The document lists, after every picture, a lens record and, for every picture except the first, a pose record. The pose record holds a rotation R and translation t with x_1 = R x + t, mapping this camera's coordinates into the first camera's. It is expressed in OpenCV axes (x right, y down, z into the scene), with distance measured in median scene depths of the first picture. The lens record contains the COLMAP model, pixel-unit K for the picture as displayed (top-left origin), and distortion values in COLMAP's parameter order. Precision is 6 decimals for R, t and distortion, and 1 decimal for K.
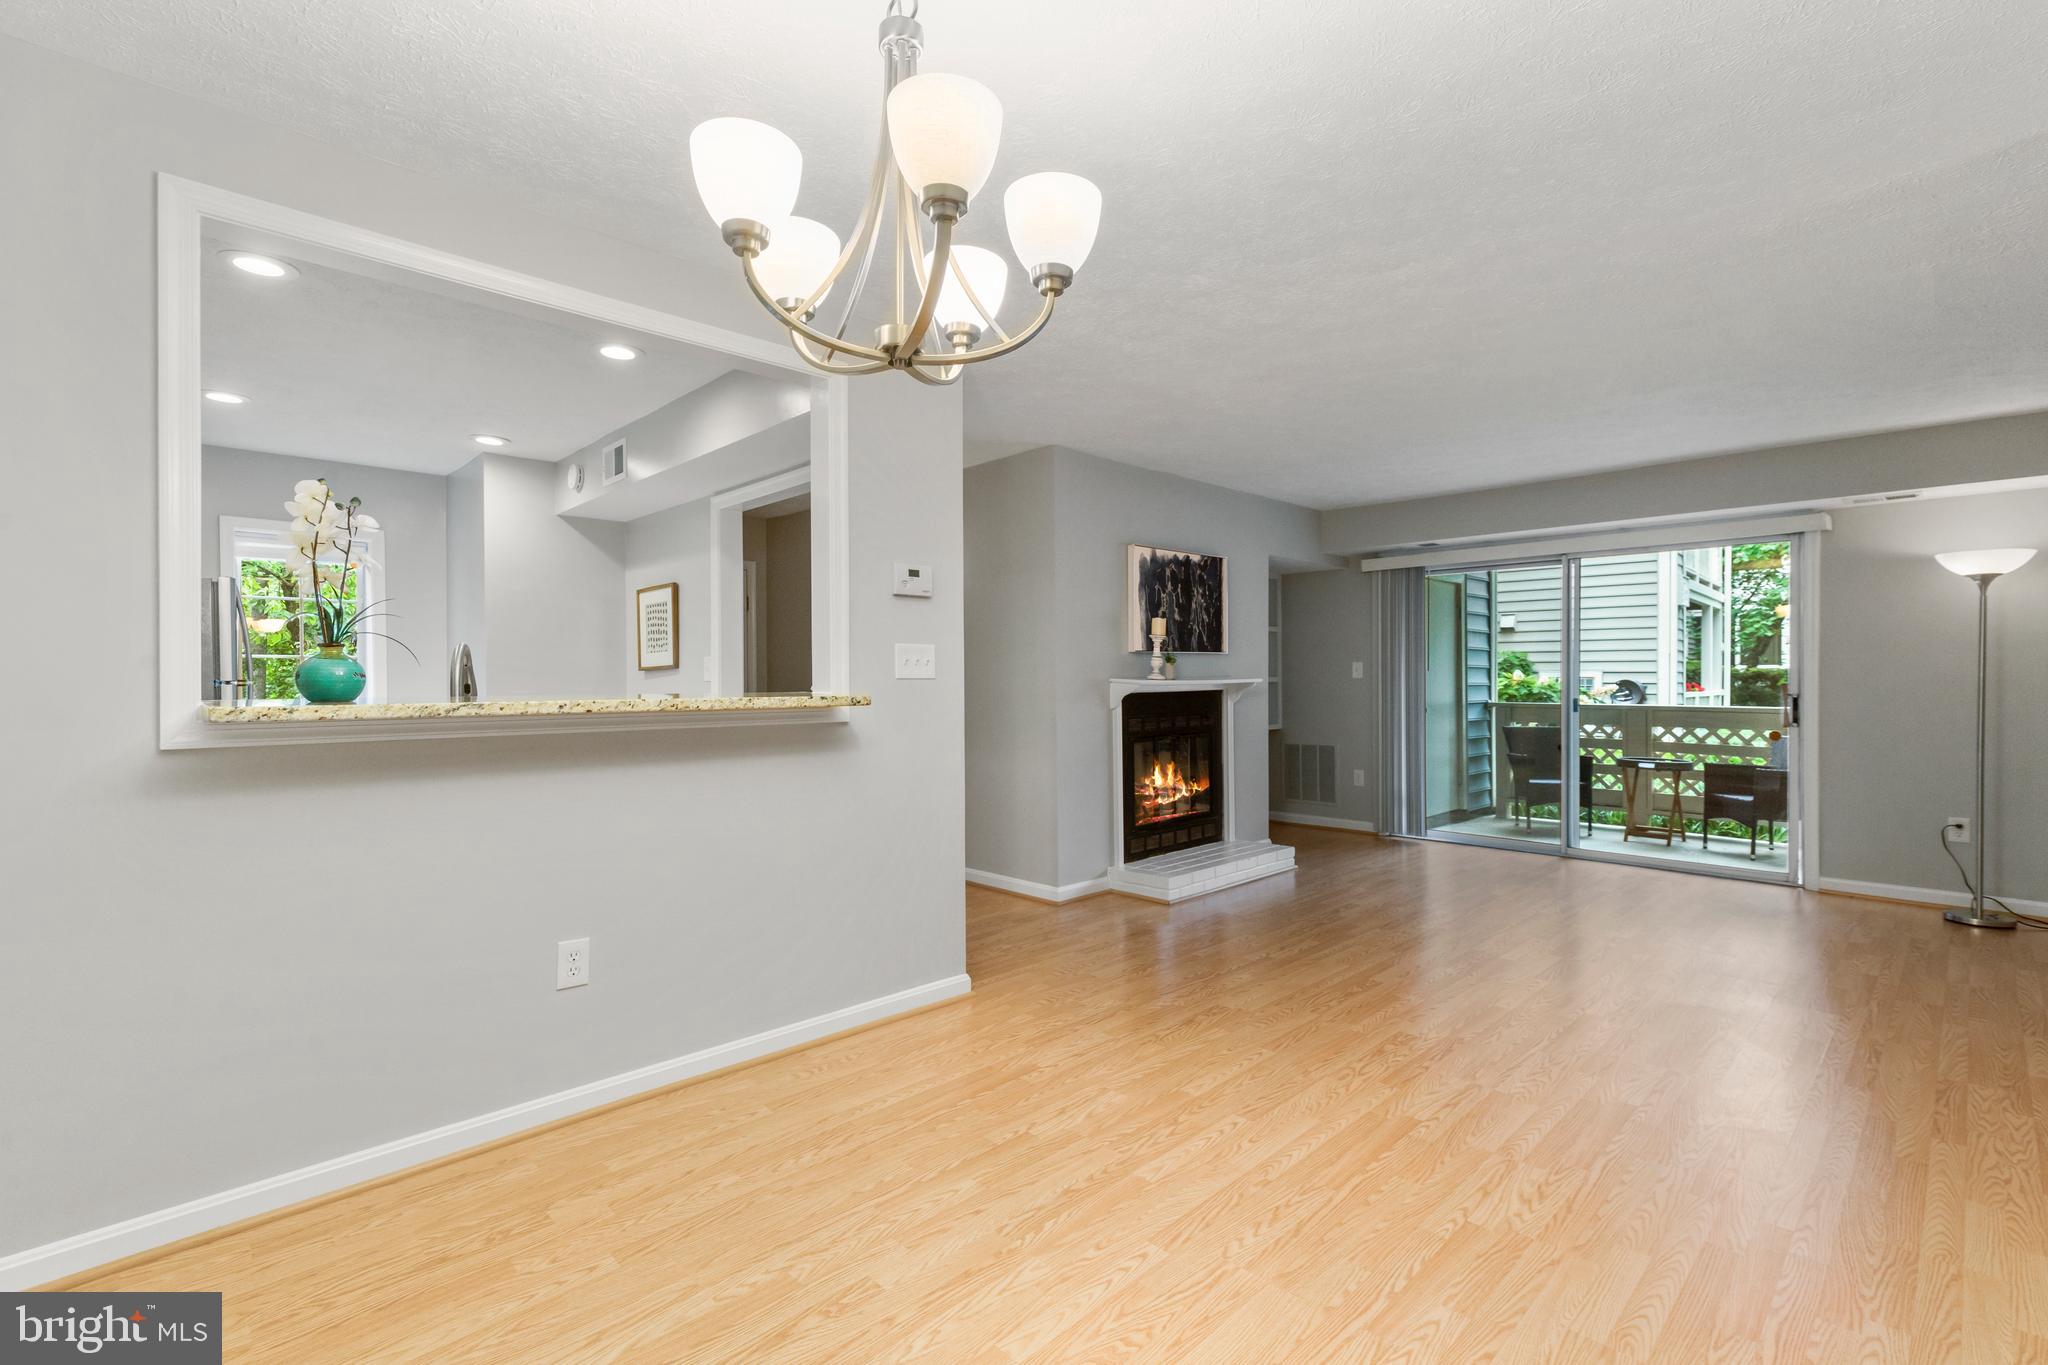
lens RADIAL K [[918.9, 0, 1052.9], [0, 918.9, 684.4], [0, 0, 1]] dist [0.006345, -0.000456]
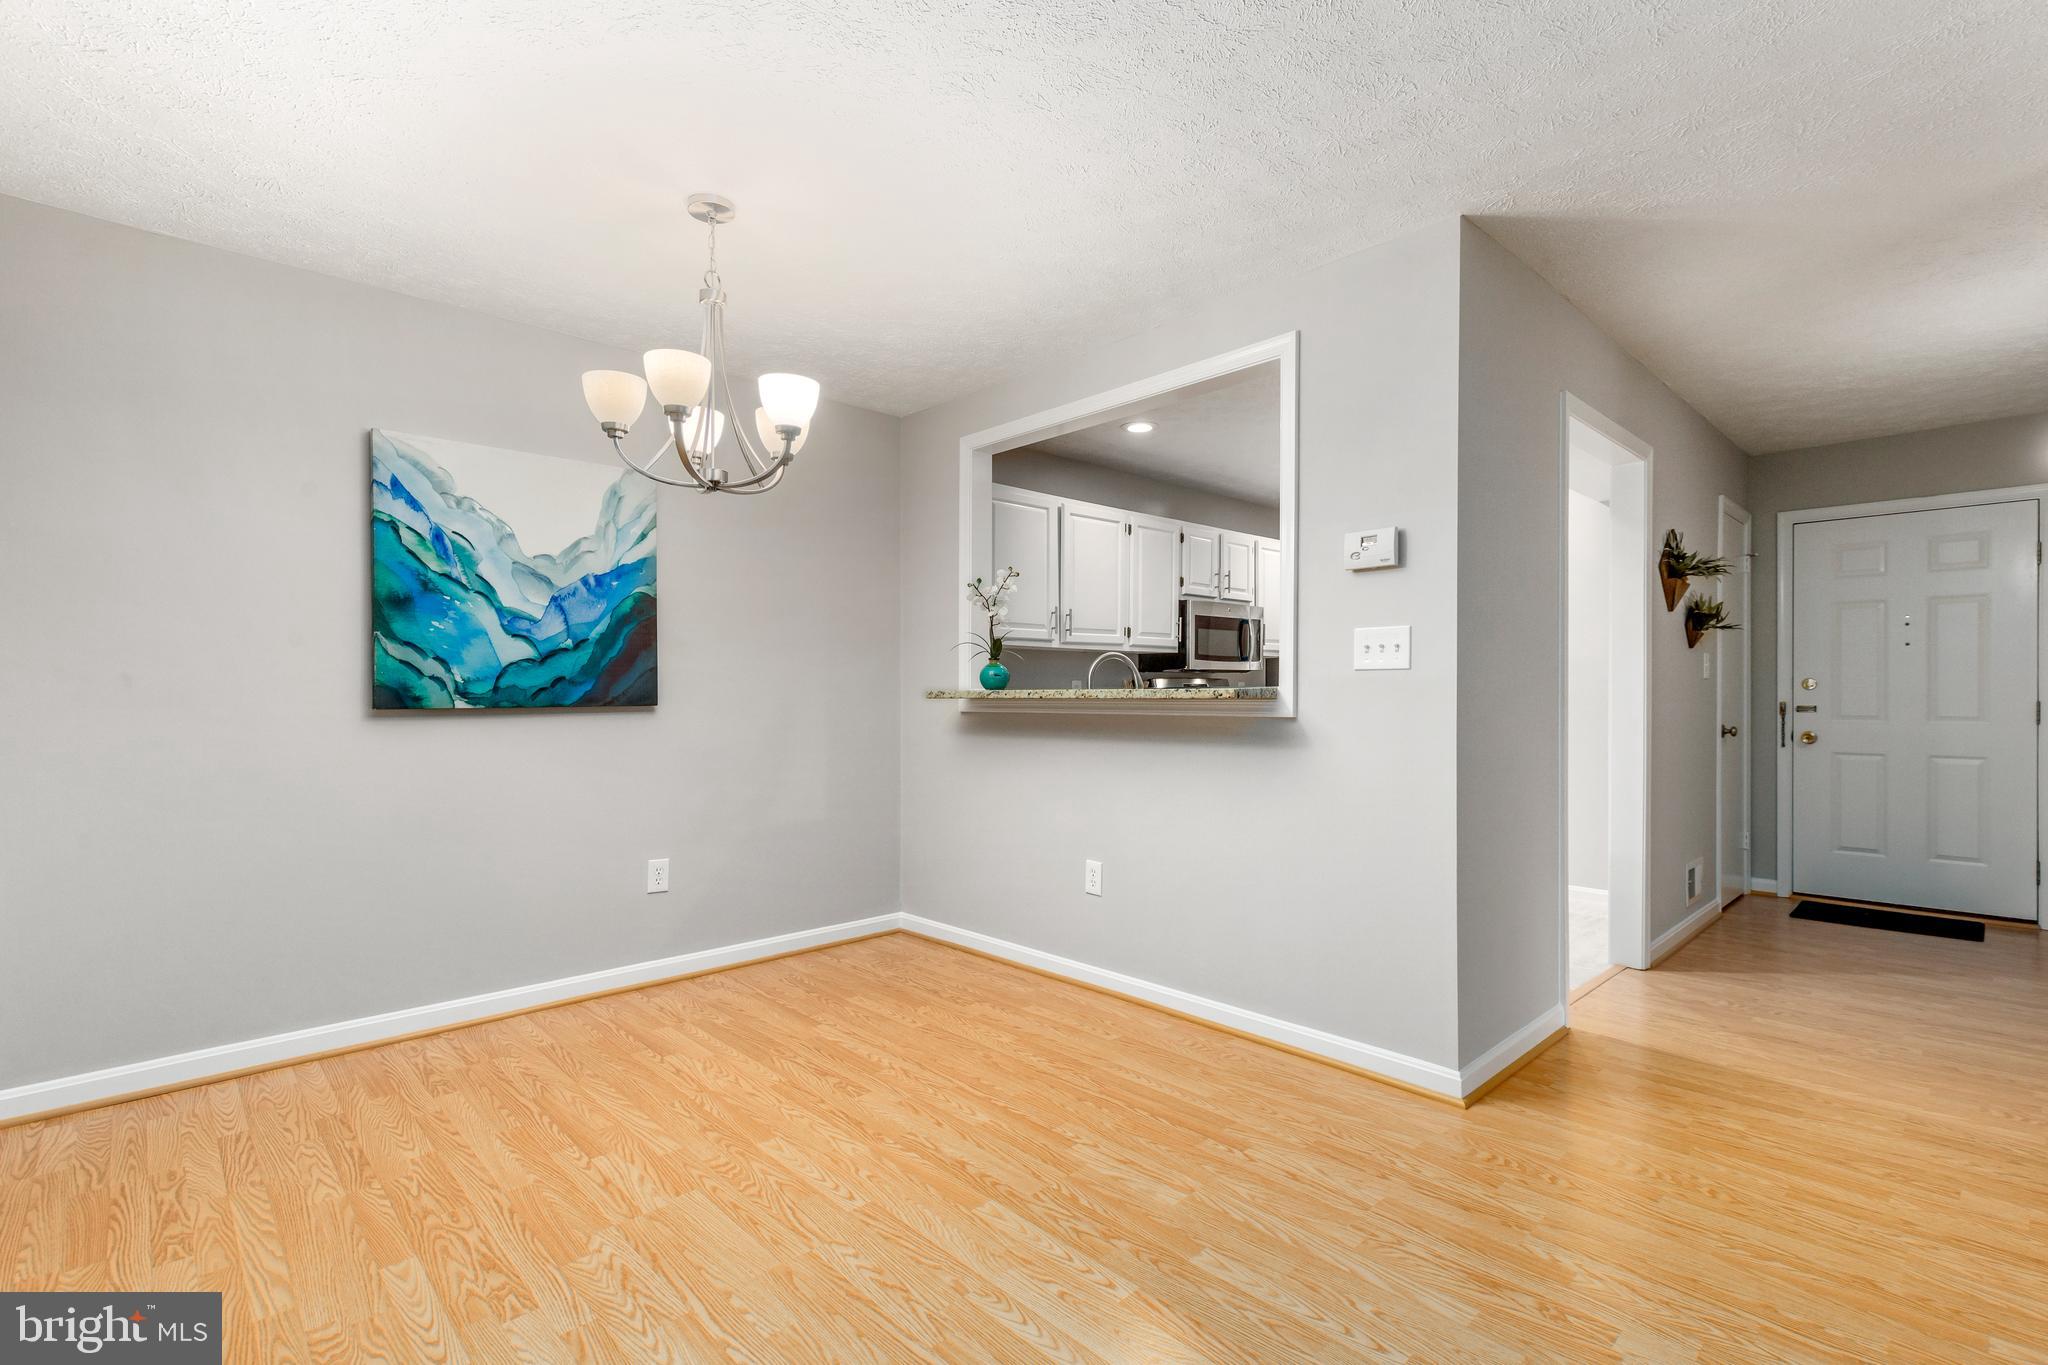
lens RADIAL K [[939.5, 0, 1044.3], [0, 939.5, 698.8], [0, 0, 1]] dist [0.002540, -0.000308]
pose [[-0.019364, 0.009753, -0.999765, 0.419042], [-0.000653, 0.999952, 0.009767, 0.007131], [0.999812, 0.000842, -0.019357, 0.437201]]
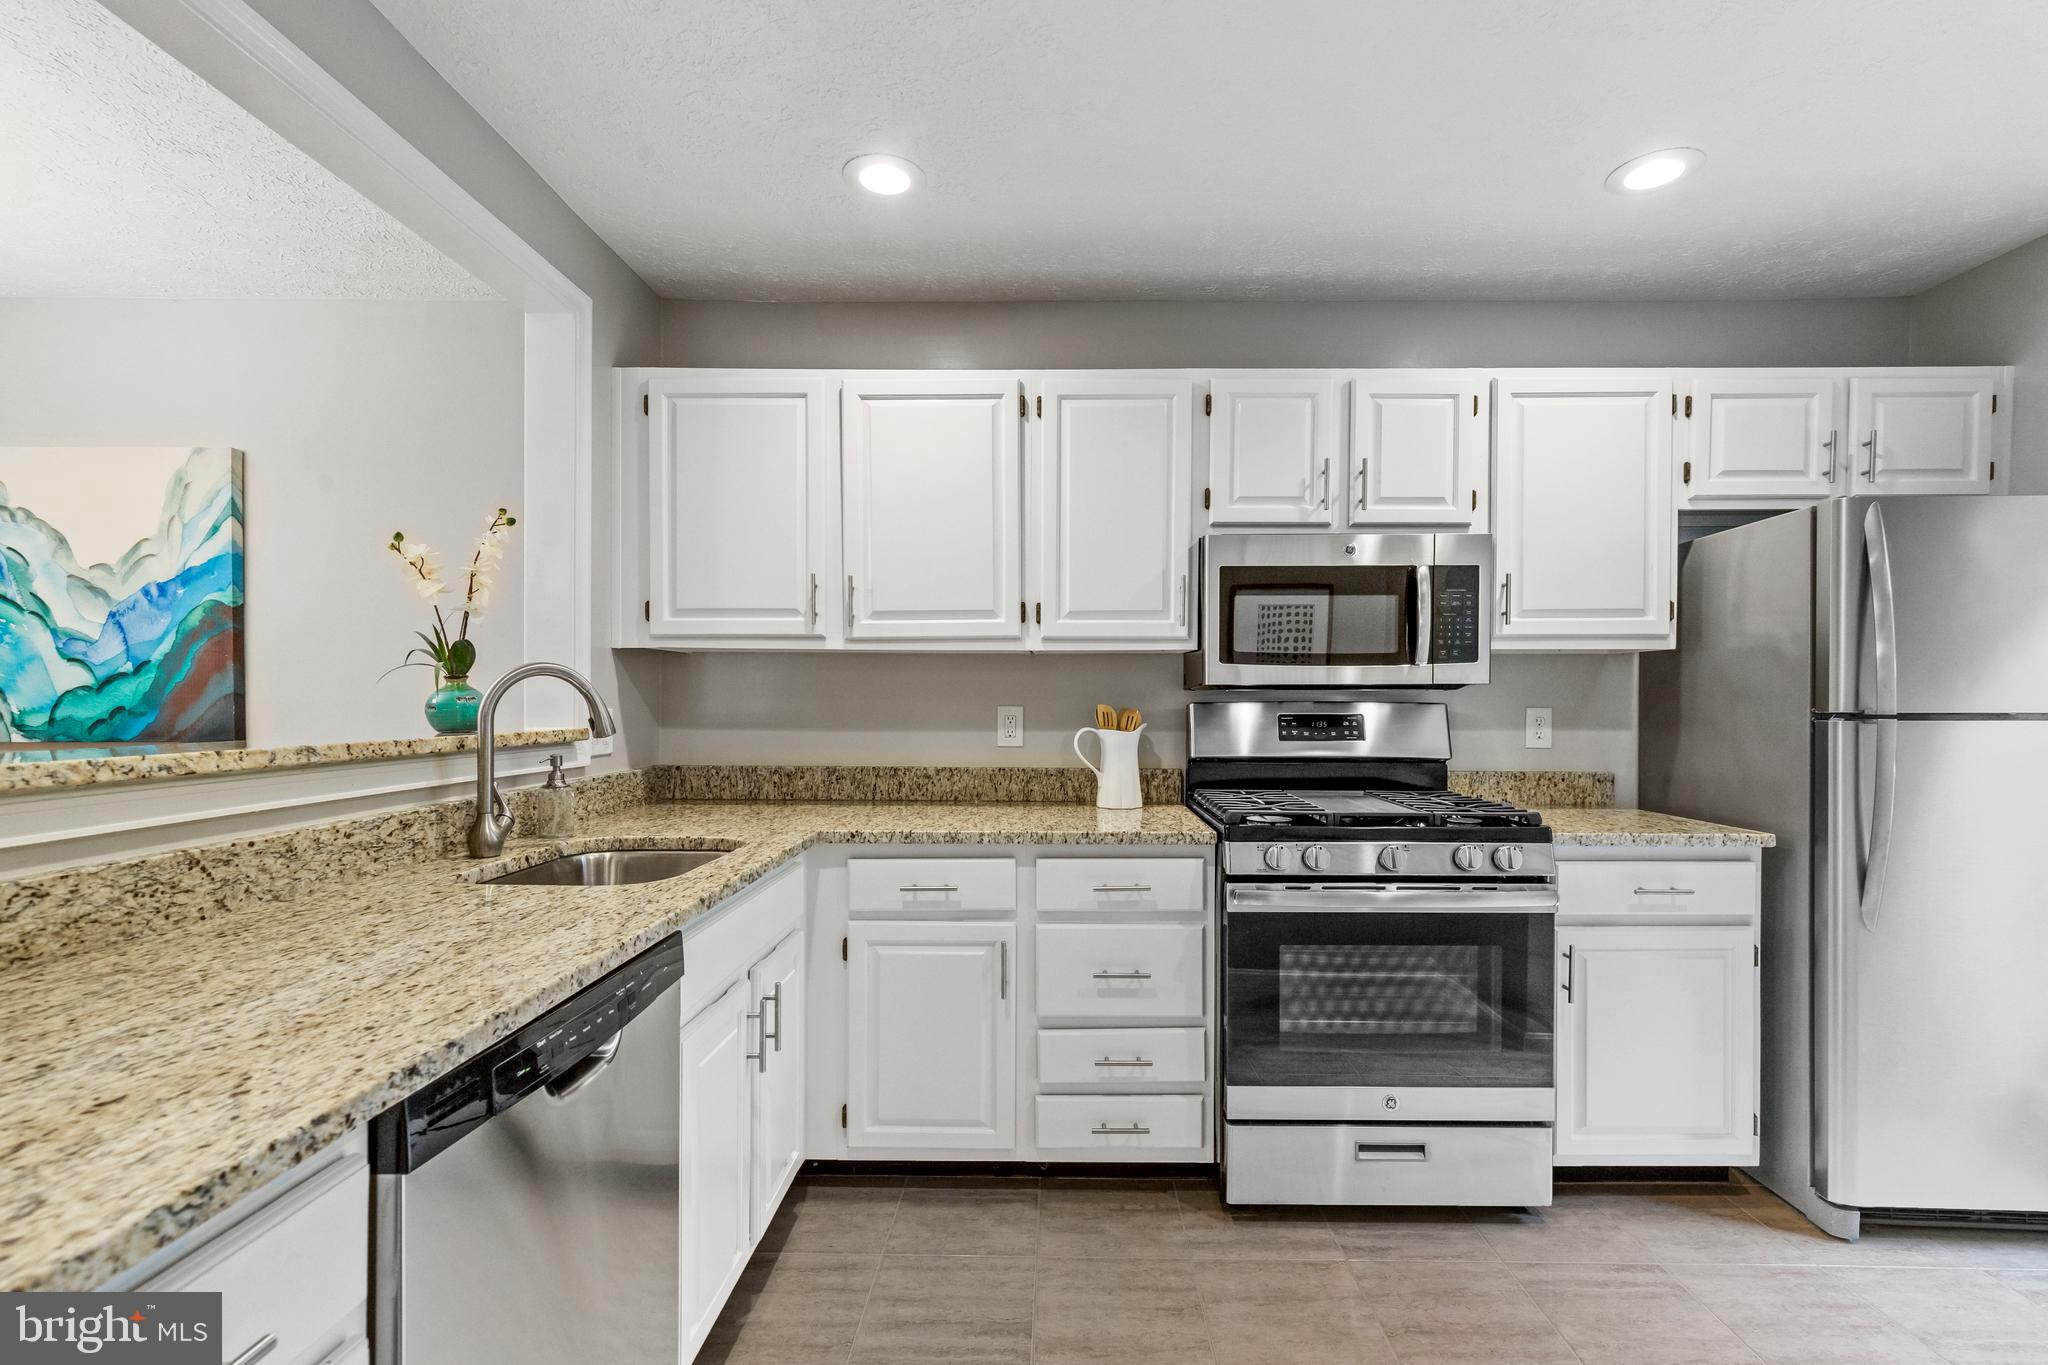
lens RADIAL K [[921.6, 0, 1044.4], [0, 921.6, 708.0], [0, 0, 1]] dist [0.004866, -0.001259]
pose [[-0.713176, 0.011145, -0.700896, -0.205753], [-0.002746, 0.999822, 0.018693, -0.011594], [0.700980, 0.015256, -0.713018, 0.839791]]
